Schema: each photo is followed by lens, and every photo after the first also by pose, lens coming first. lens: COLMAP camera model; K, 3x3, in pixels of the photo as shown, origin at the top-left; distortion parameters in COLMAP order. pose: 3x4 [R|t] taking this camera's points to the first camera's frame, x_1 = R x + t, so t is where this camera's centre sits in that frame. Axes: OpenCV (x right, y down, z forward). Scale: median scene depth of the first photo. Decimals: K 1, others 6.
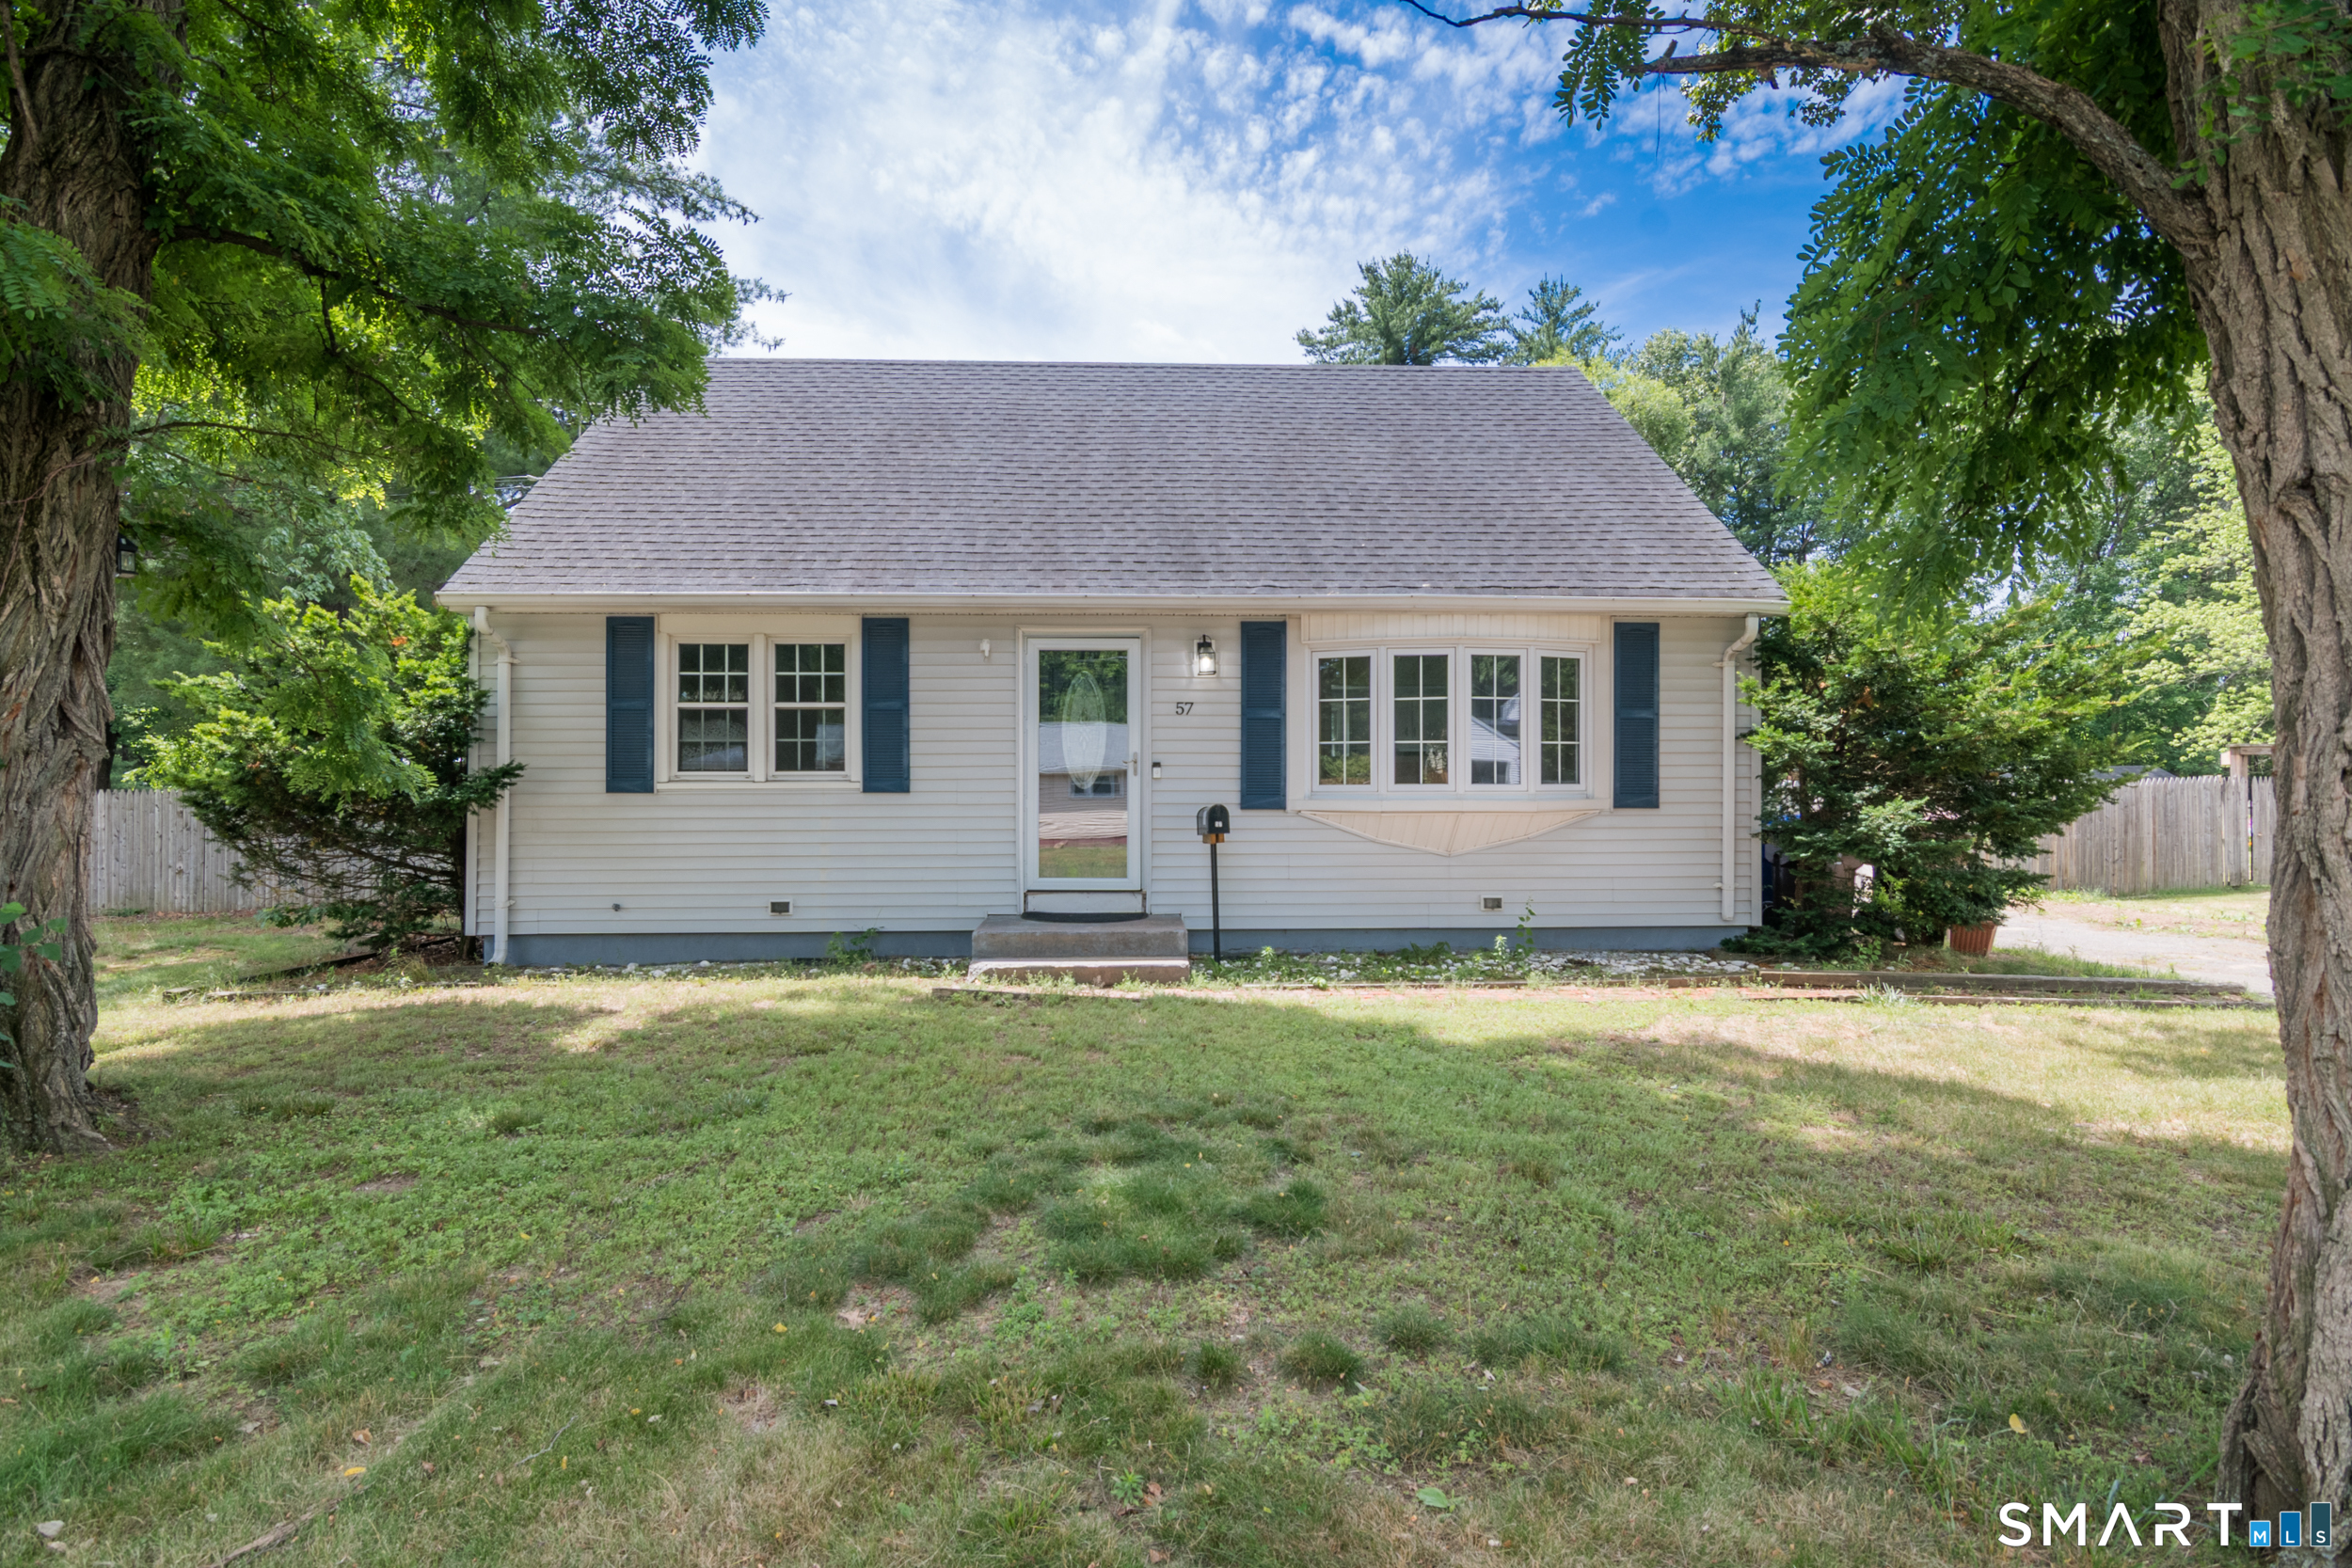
lens RADIAL K [[1157.6, 0, 1164.7], [0, 1157.6, 796.3], [0, 0, 1]] dist [-0.015058, -0.000570]
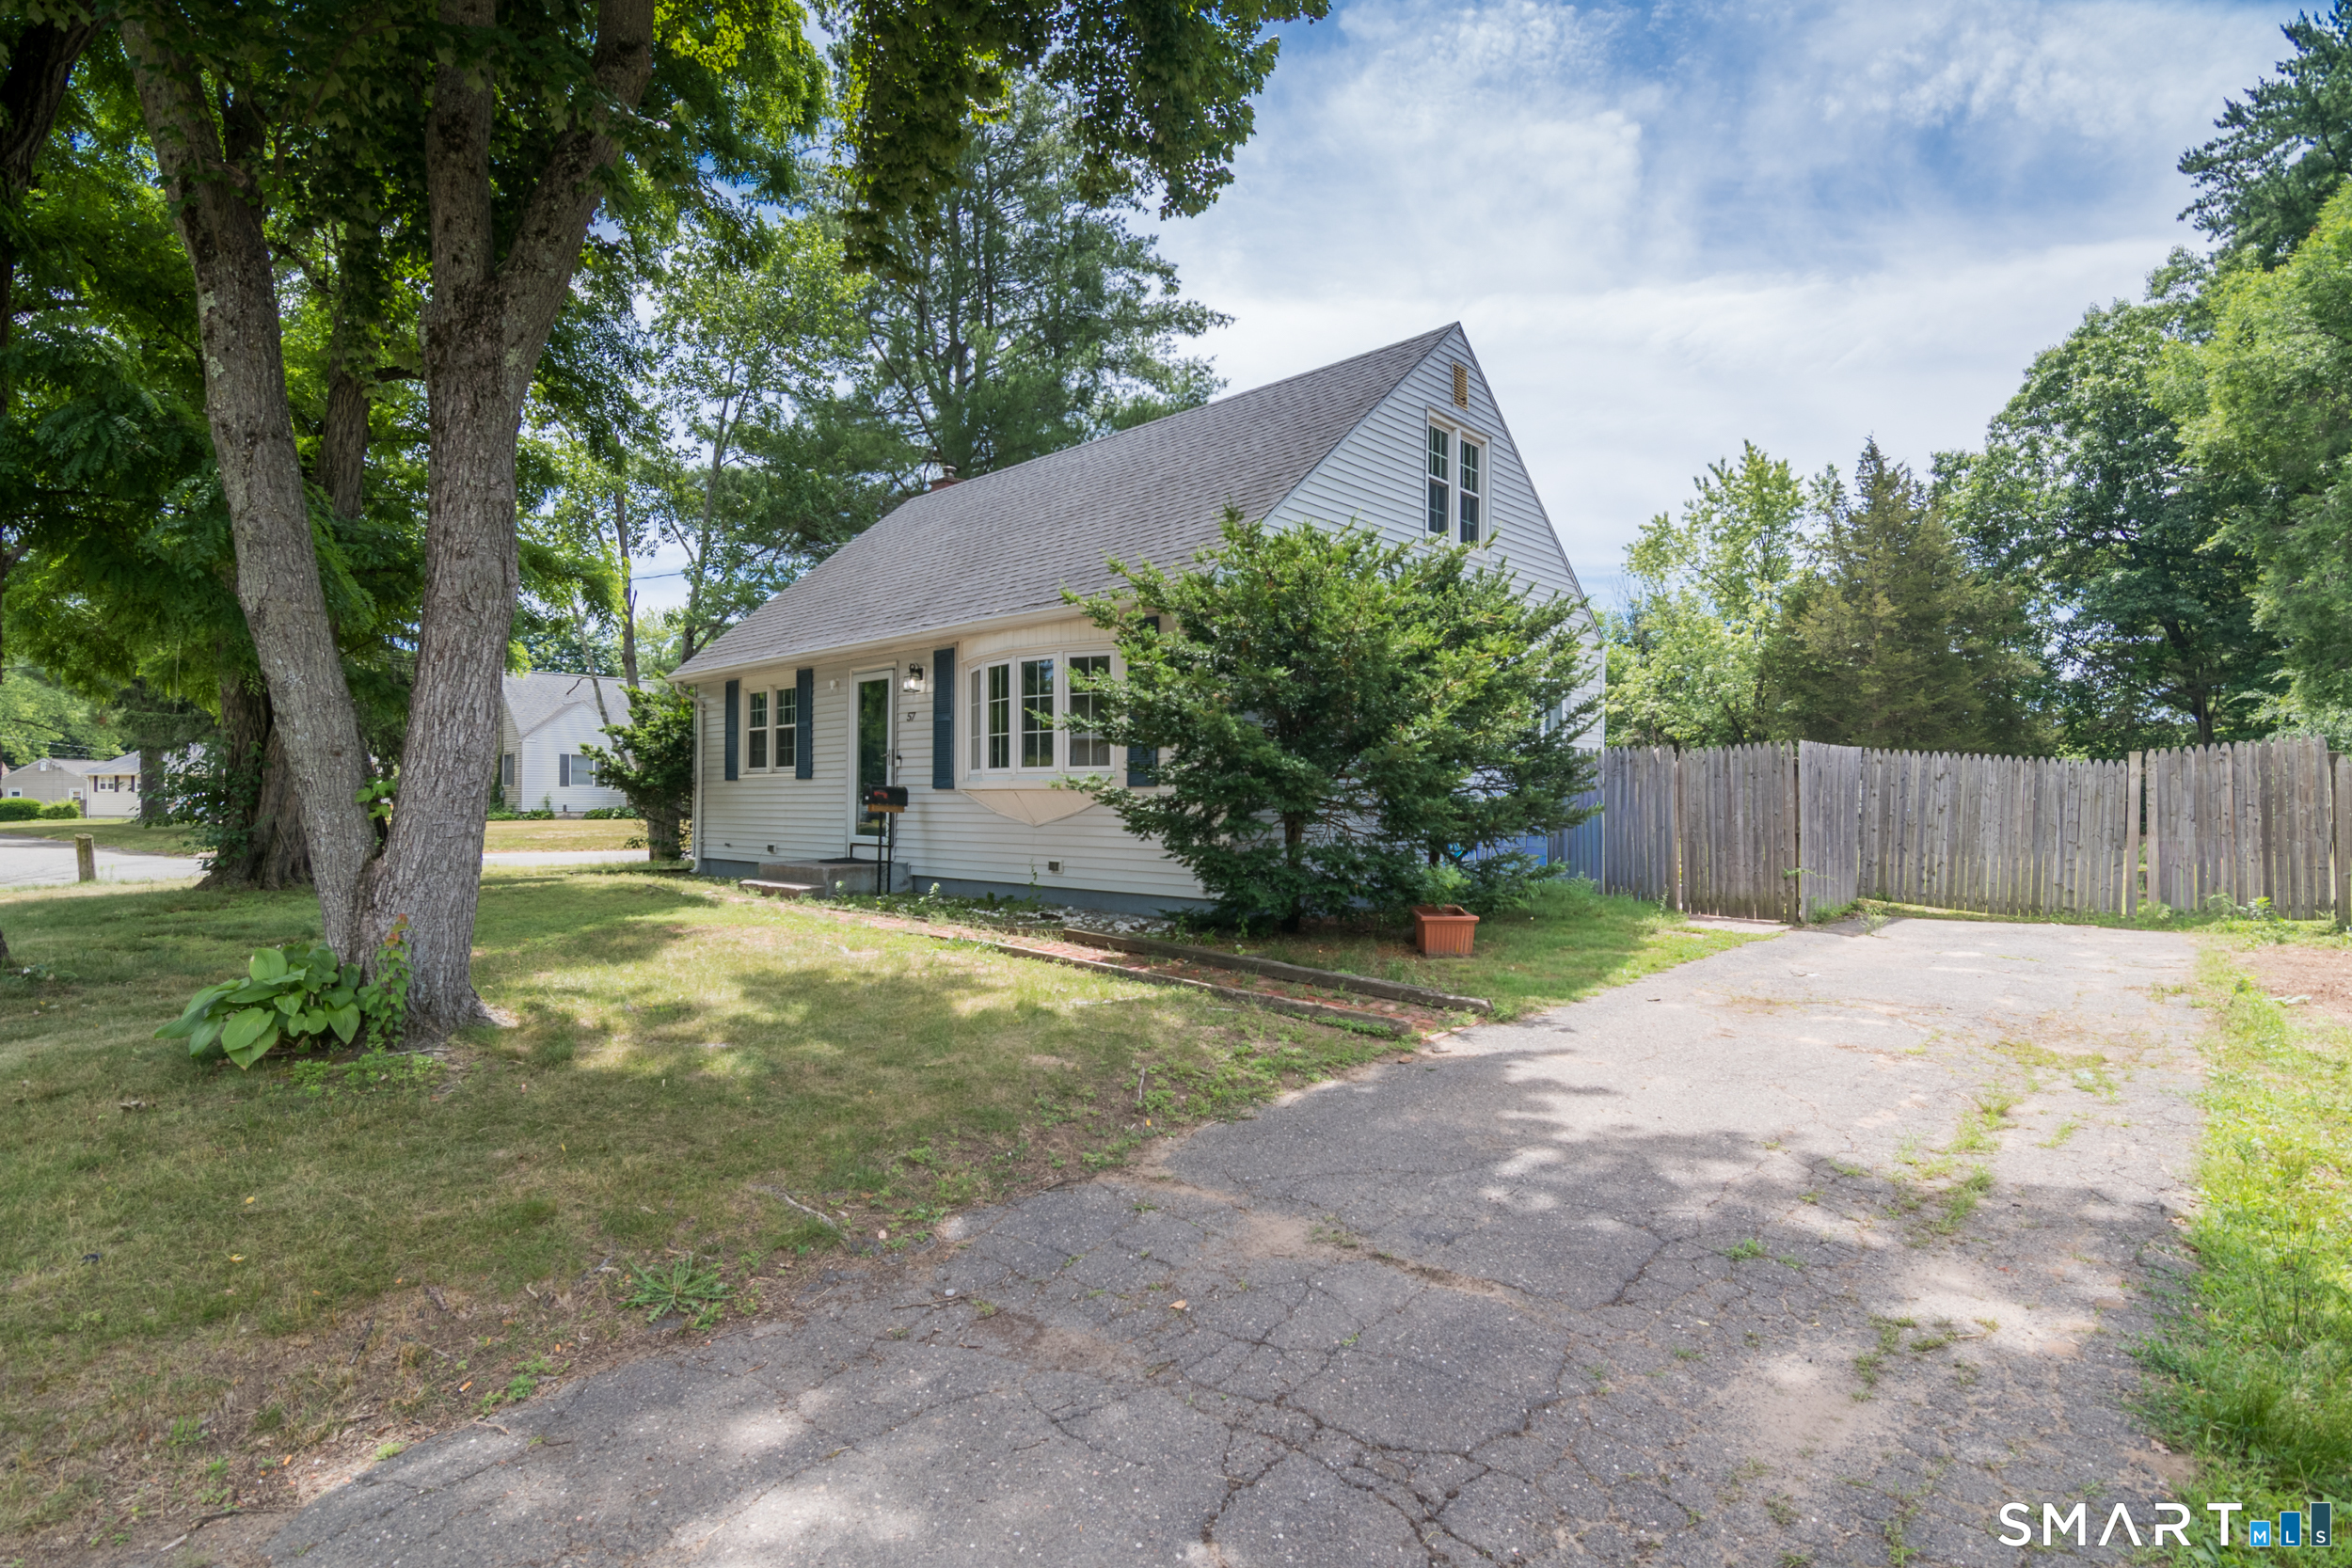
lens RADIAL K [[1157.6, 0, 1164.7], [0, 1157.6, 796.3], [0, 0, 1]] dist [-0.015058, -0.000570]
pose [[0.692896, 0.001254, -0.721037, 1.241552], [-0.000216, 0.999999, 0.001531, 0.018132], [0.721038, -0.000905, 0.692895, 0.252782]]
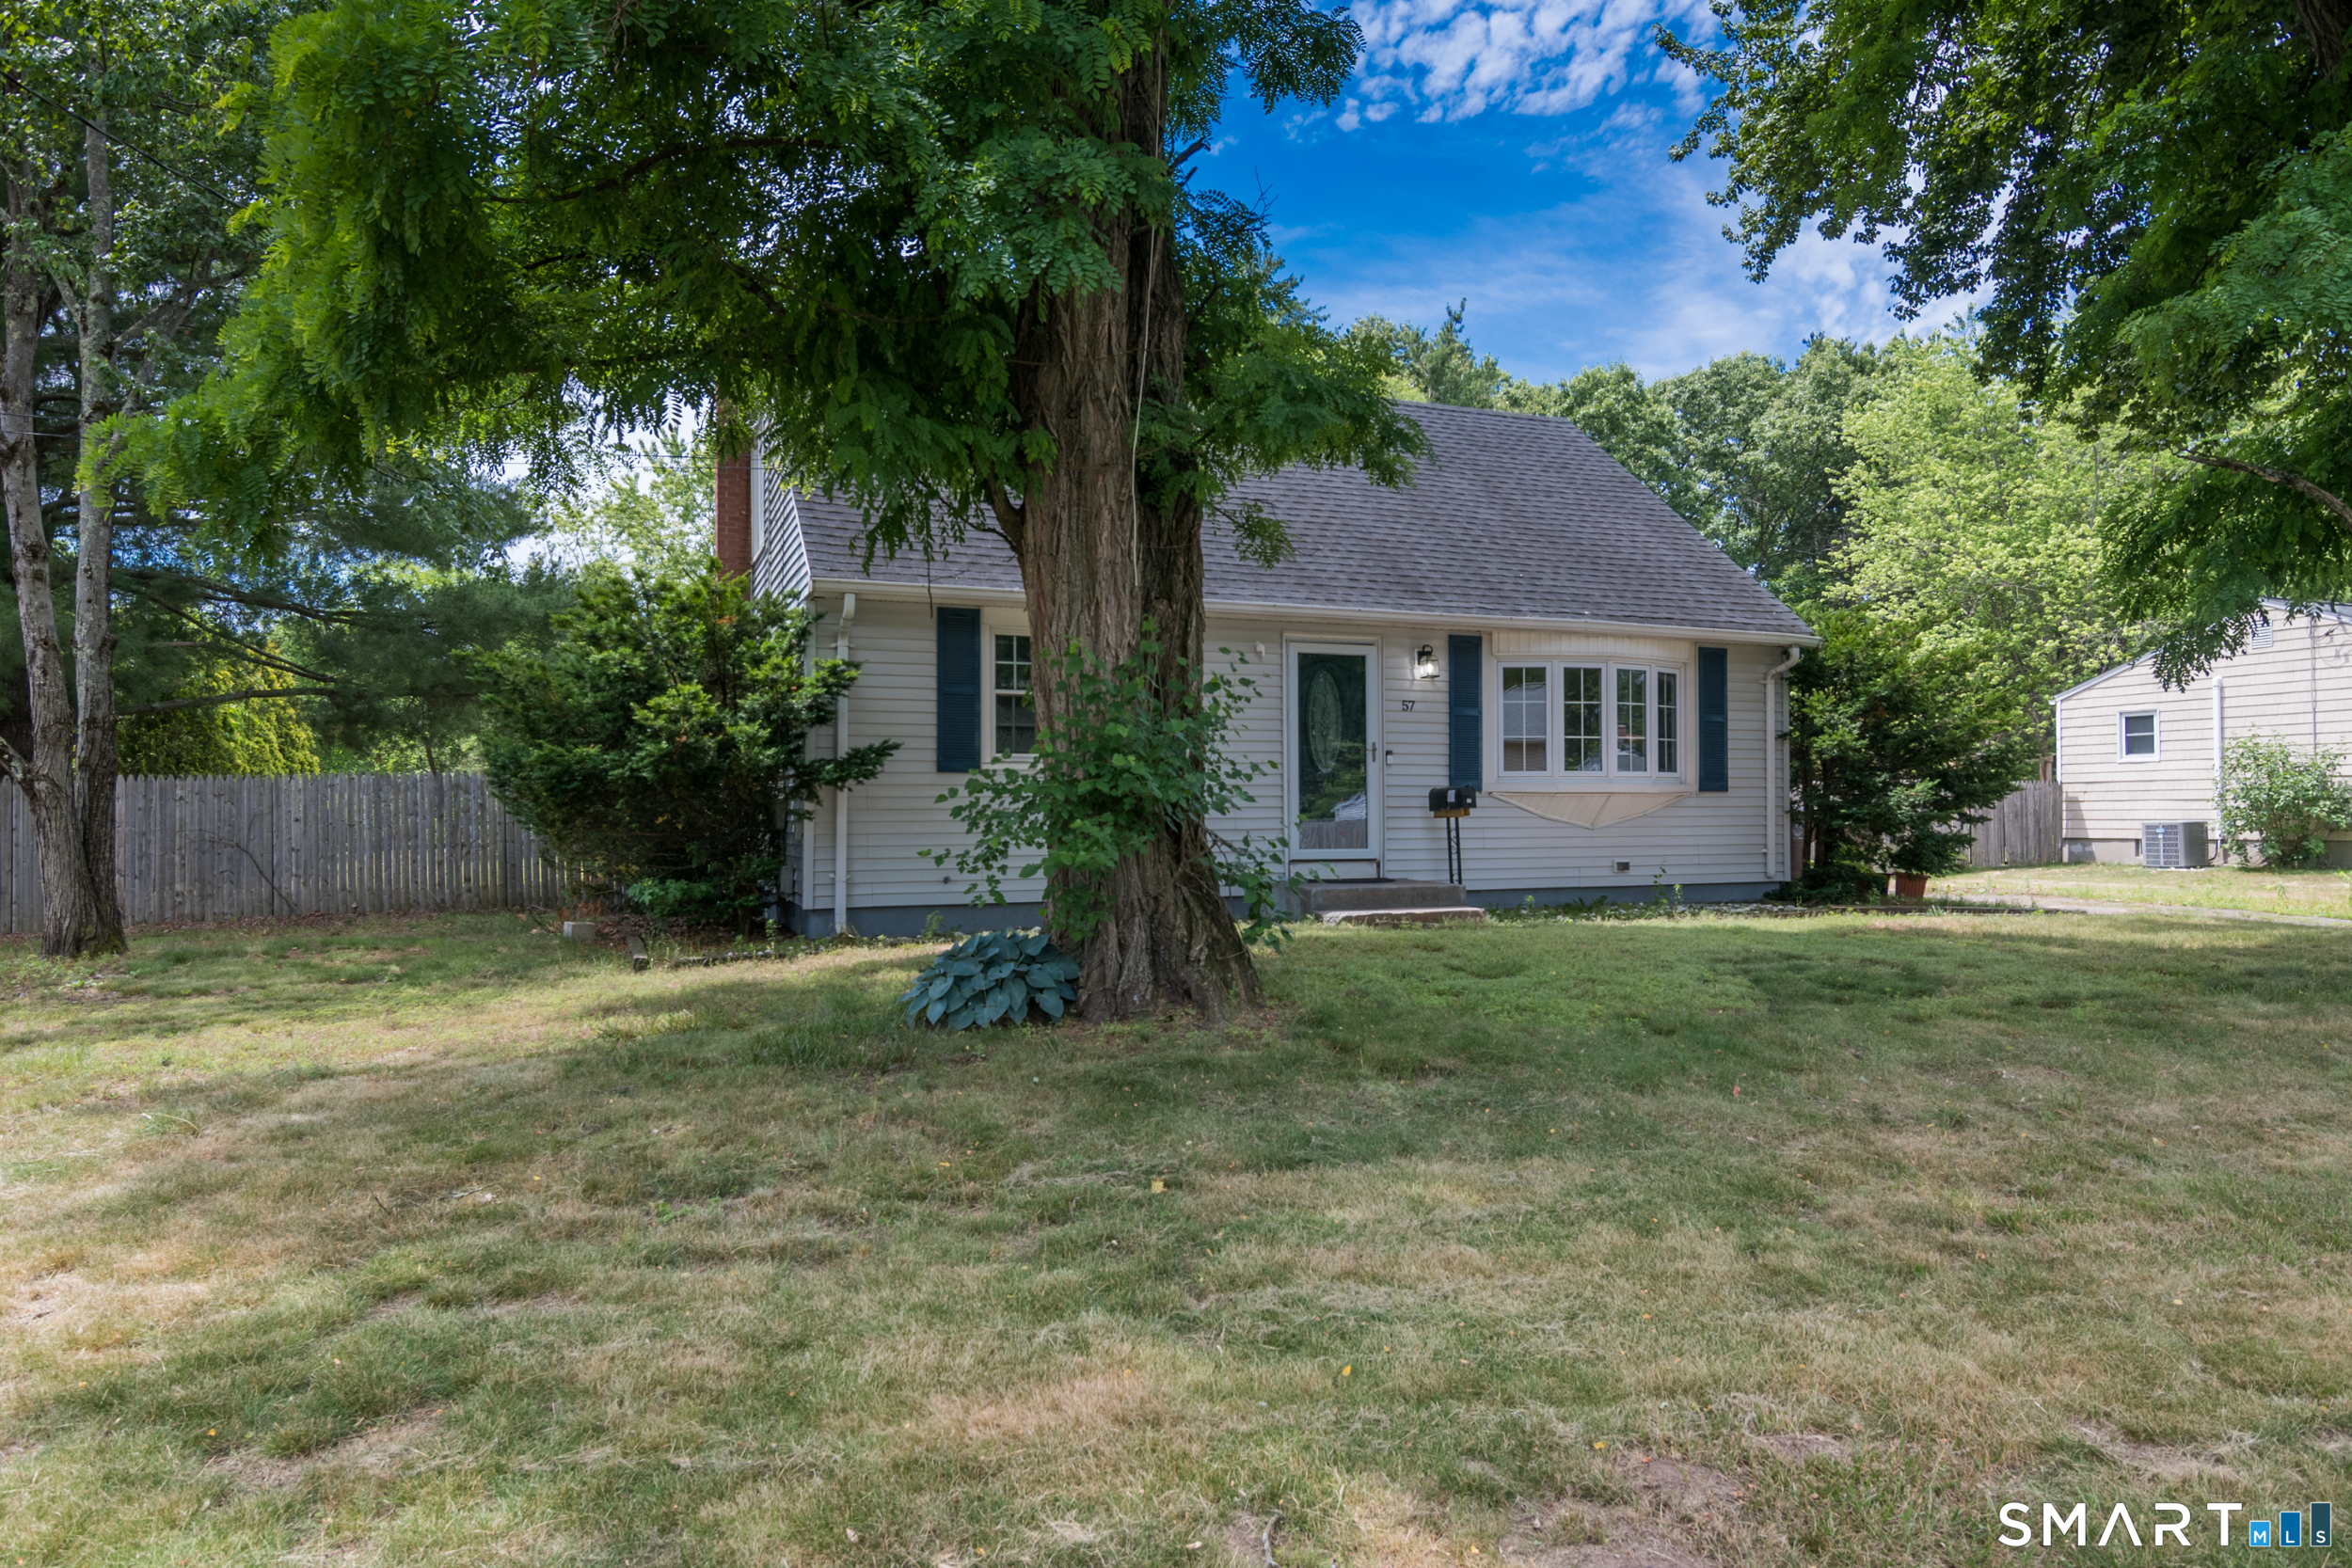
lens RADIAL K [[1391.4, 0, 1176.0], [0, 1391.4, 784.0], [0, 0, 1]] dist [-0.019315, -0.000235]
pose [[0.946247, 0.005508, 0.323398, -0.671570], [-0.000364, 0.999872, -0.015967, 0.027333], [-0.323445, 0.014991, 0.946128, -0.277378]]
